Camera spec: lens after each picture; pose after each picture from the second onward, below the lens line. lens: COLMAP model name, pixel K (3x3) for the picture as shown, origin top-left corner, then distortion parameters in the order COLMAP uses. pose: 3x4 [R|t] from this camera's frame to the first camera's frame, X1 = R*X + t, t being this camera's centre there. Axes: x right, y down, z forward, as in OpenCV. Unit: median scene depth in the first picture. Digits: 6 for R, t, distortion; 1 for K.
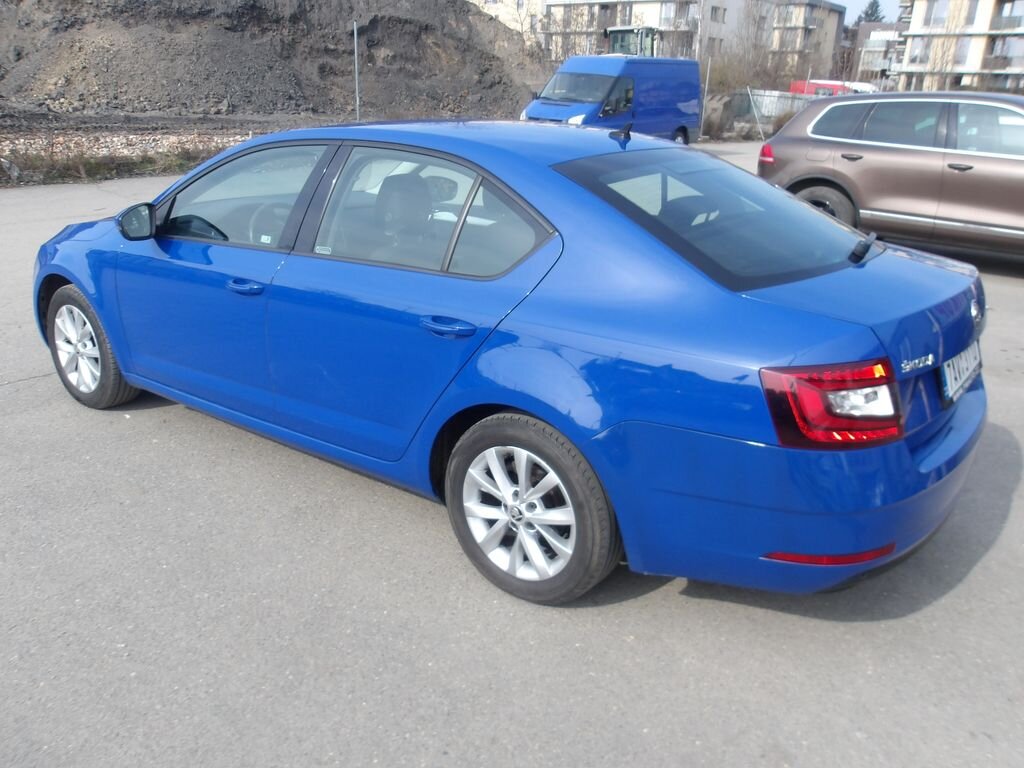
lens RADIAL K [[841.5, 0, 508.5], [0, 841.5, 382.5], [0, 0, 1]] dist [0.005027, 0.013588]
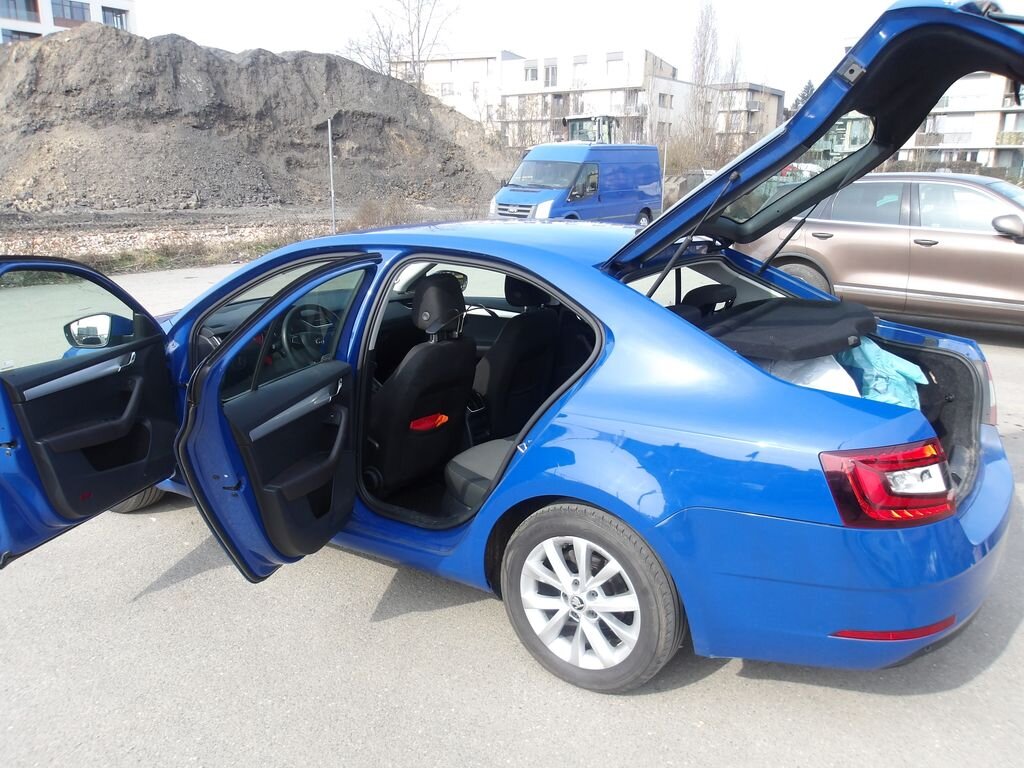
lens RADIAL K [[841.5, 0, 507.0], [0, 841.5, 382.5], [0, 0, 1]] dist [0.005027, 0.013588]
pose [[0.998522, -0.037823, 0.039040, -0.098584], [0.041280, 0.994911, -0.091915, -0.017861], [-0.035365, 0.093390, 0.995001, -0.032638]]
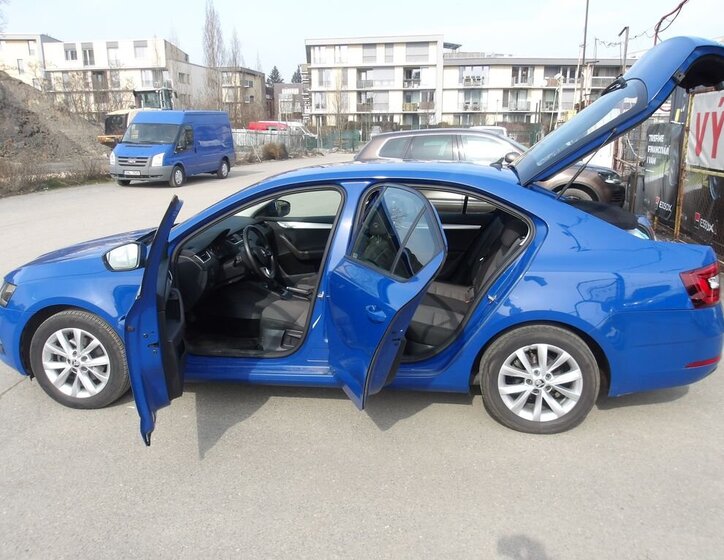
lens RADIAL K [[619.3, 0, 364.5], [0, 619.3, 279.8], [0, 0, 1]] dist [-0.042713, 0.052712]
pose [[0.872186, -0.152784, 0.464702, -0.800507], [0.195728, 0.979612, -0.045281, -0.059626], [-0.448310, 0.130449, 0.884308, 0.020238]]
